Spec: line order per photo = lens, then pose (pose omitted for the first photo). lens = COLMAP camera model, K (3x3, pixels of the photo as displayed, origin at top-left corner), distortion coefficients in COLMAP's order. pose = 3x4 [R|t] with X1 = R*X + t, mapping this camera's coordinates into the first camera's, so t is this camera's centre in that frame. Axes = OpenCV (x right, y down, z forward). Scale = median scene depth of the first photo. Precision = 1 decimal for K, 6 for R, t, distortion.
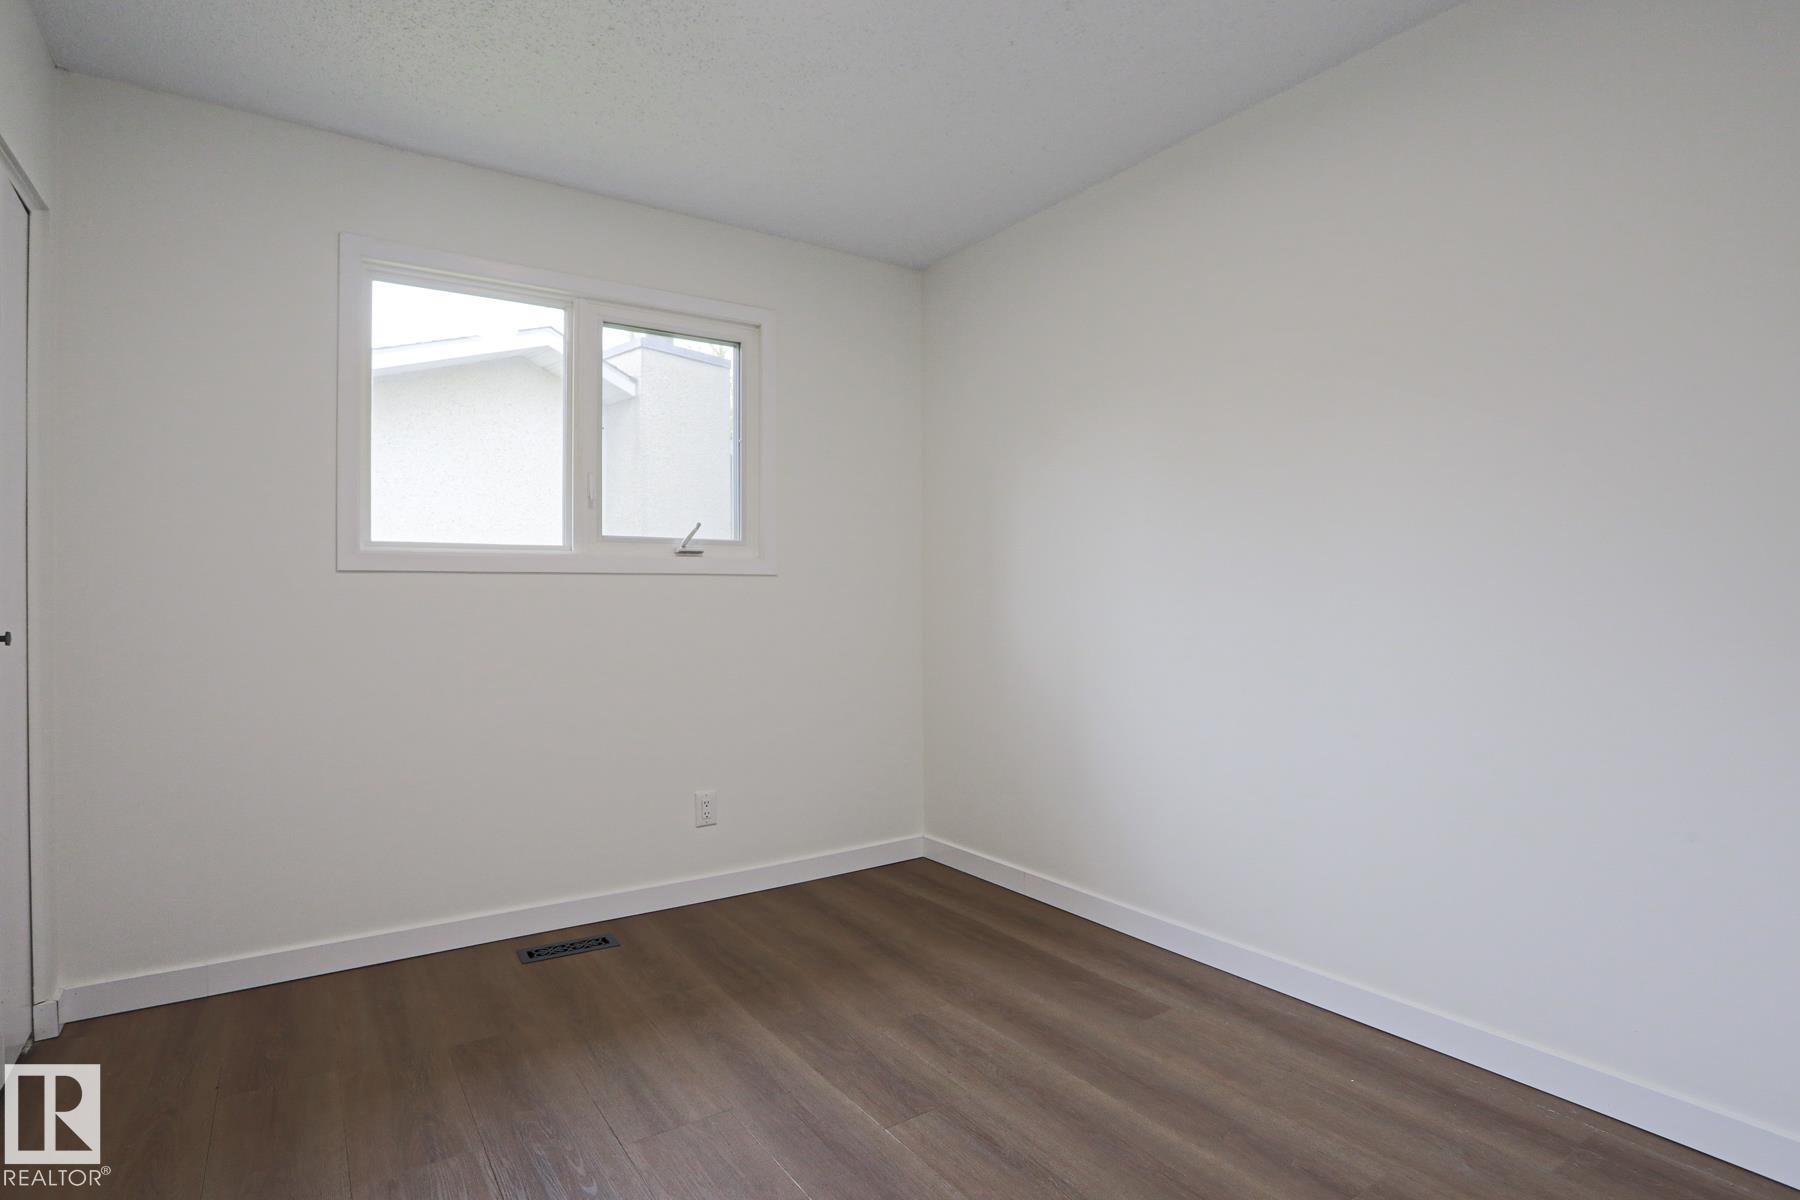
lens RADIAL K [[899.6, 0, 903.6], [0, 899.6, 601.6], [0, 0, 1]] dist [-0.003258, 0.000229]
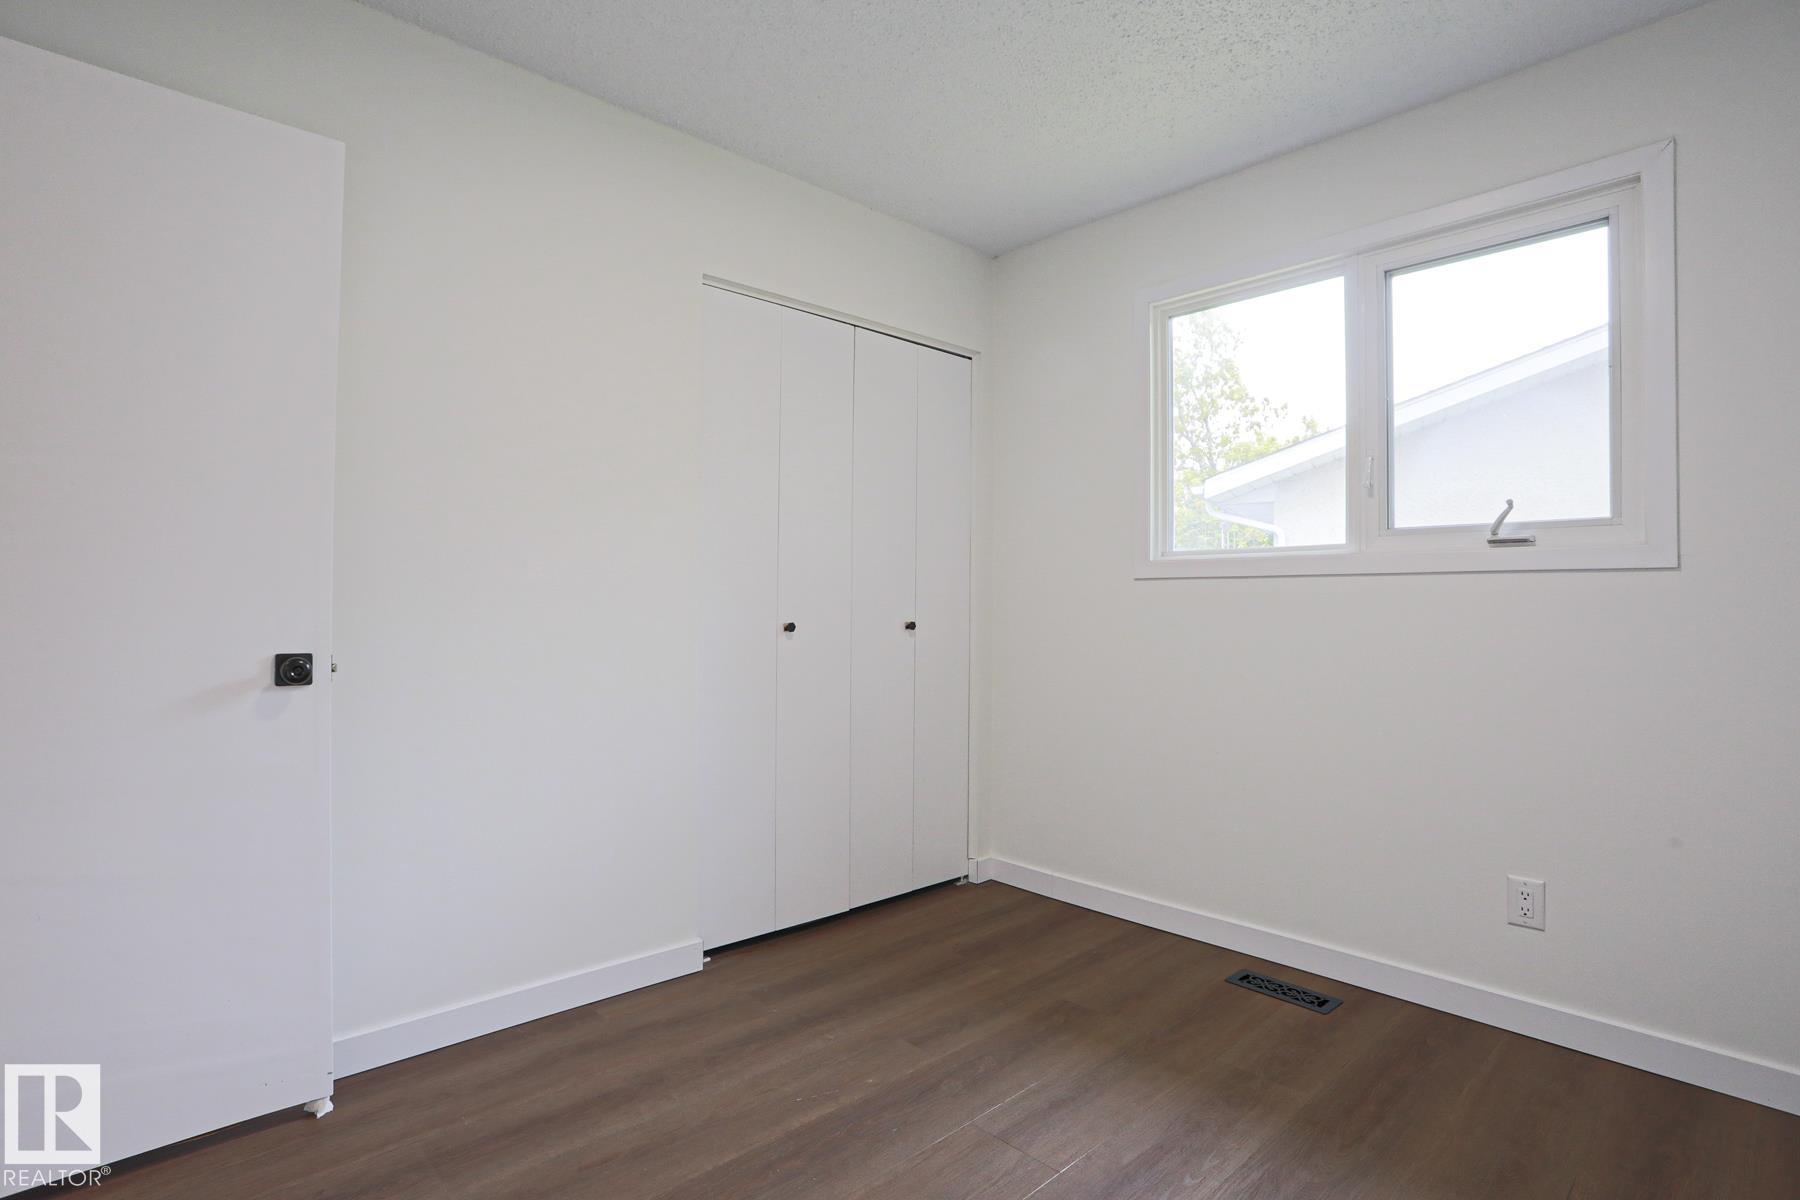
lens RADIAL K [[899.6, 0, 903.6], [0, 899.6, 601.6], [0, 0, 1]] dist [-0.003258, 0.000229]
pose [[0.194651, 0.003675, -0.980866, 0.394490], [-0.002884, 0.999991, 0.003174, -0.007613], [0.980868, 0.002211, 0.194660, 0.401664]]
